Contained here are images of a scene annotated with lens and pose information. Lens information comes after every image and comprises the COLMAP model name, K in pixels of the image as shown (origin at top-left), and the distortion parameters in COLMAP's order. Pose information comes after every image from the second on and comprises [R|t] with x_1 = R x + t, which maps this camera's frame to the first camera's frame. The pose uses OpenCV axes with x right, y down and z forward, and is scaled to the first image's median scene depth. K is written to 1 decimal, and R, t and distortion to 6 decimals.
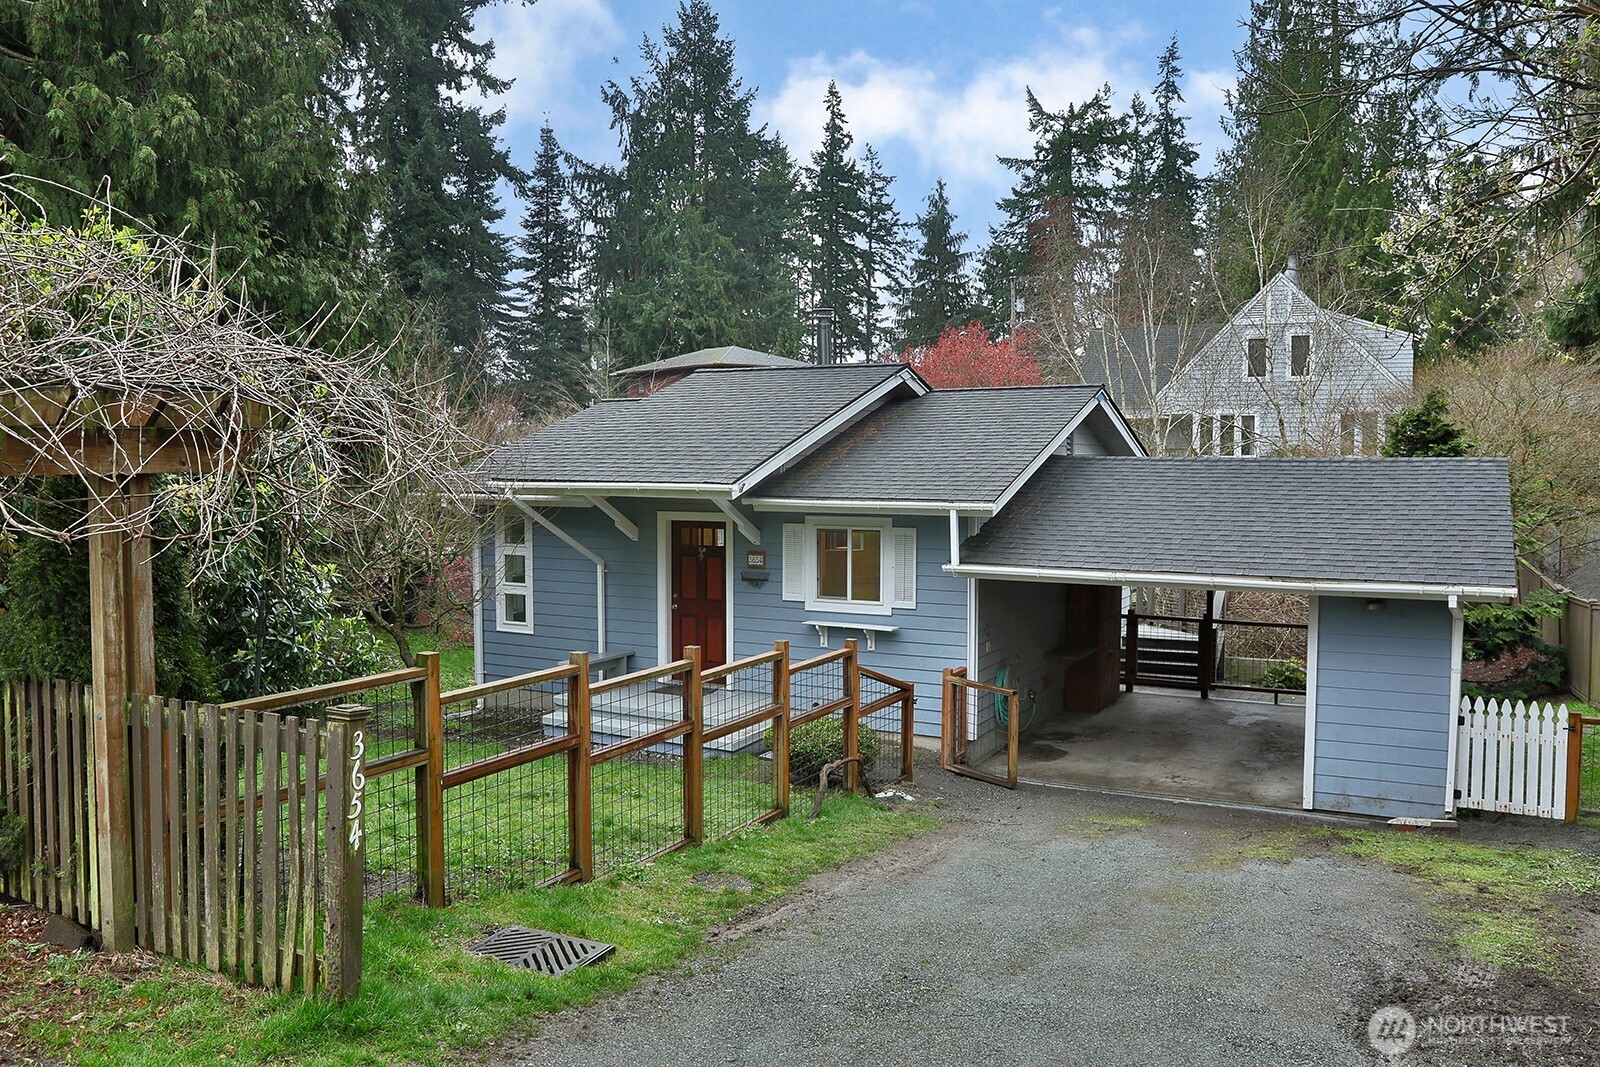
lens RADIAL K [[1145.1, 0, 800.0], [0, 1145.1, 533.5], [0, 0, 1]] dist [-0.002673, -0.001048]
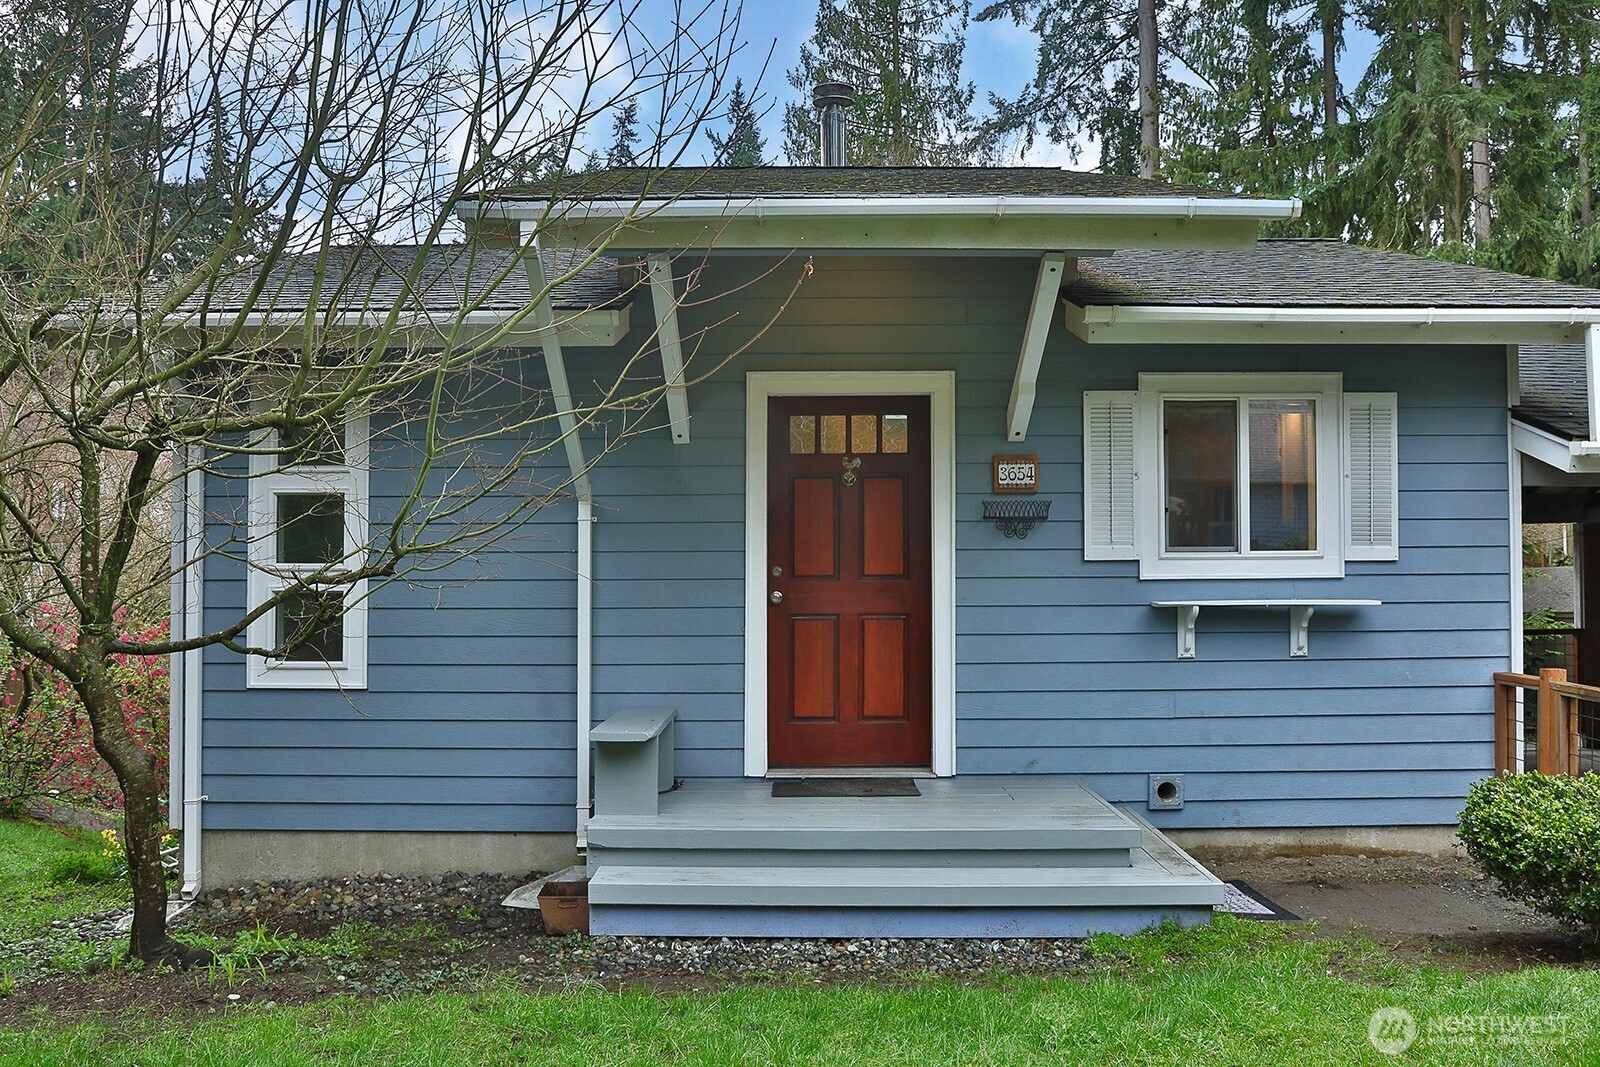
lens RADIAL K [[1233.4, 0, 800.0], [0, 1233.4, 533.5], [0, 0, 1]] dist [0.004174, -0.000356]
pose [[0.883724, 0.006109, 0.467968, -0.296310], [0.030832, 0.996983, -0.071238, 0.068010], [-0.466991, 0.077383, 0.880870, 0.534260]]
